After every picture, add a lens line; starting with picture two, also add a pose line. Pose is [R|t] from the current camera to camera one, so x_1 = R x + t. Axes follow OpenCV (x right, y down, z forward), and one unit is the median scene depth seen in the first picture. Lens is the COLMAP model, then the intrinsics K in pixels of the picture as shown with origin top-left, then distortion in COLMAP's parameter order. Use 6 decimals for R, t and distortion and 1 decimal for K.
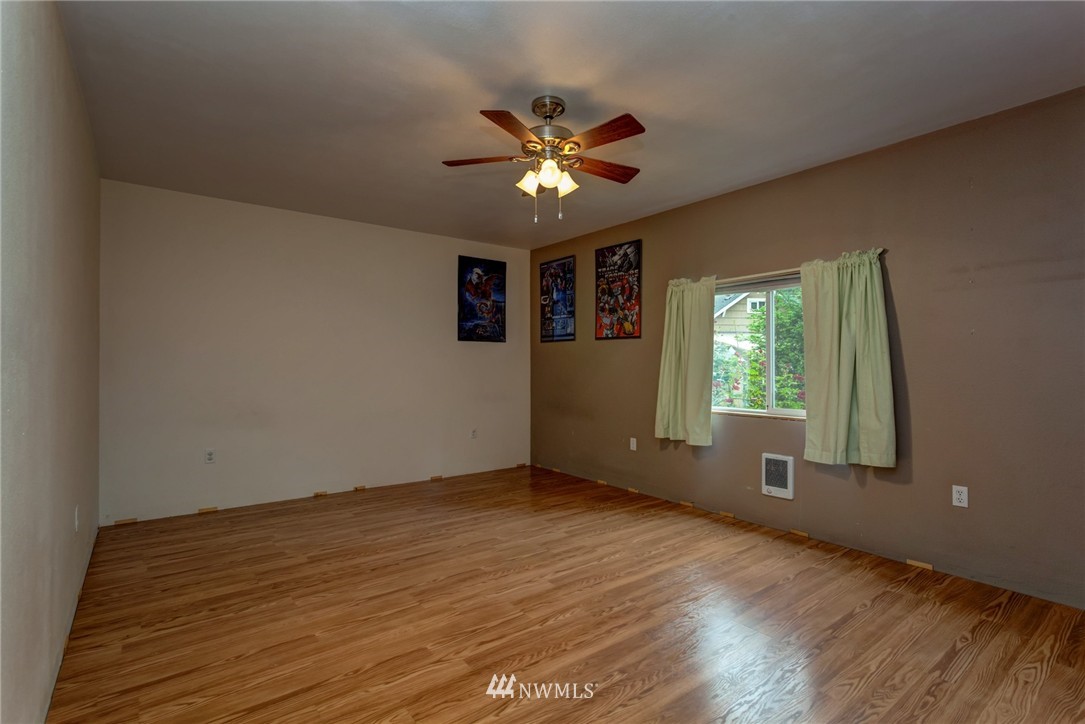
lens RADIAL K [[516.1, 0, 542.7], [0, 516.1, 366.2], [0, 0, 1]] dist [-0.004013, 0.002491]
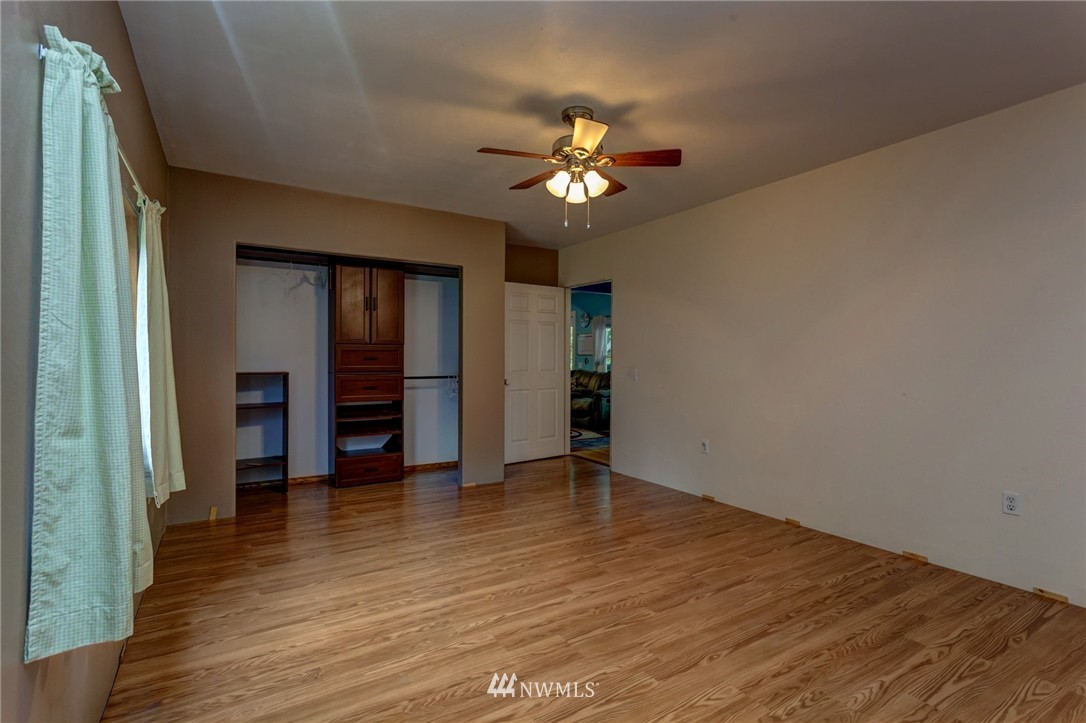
lens RADIAL K [[516.6, 0, 545.4], [0, 516.6, 357.7], [0, 0, 1]] dist [-0.004013, 0.002491]
pose [[-0.995327, -0.006103, 0.096364, -0.026551], [-0.005893, 0.999980, 0.002459, -0.008071], [-0.096377, 0.001879, -0.995343, 1.875217]]
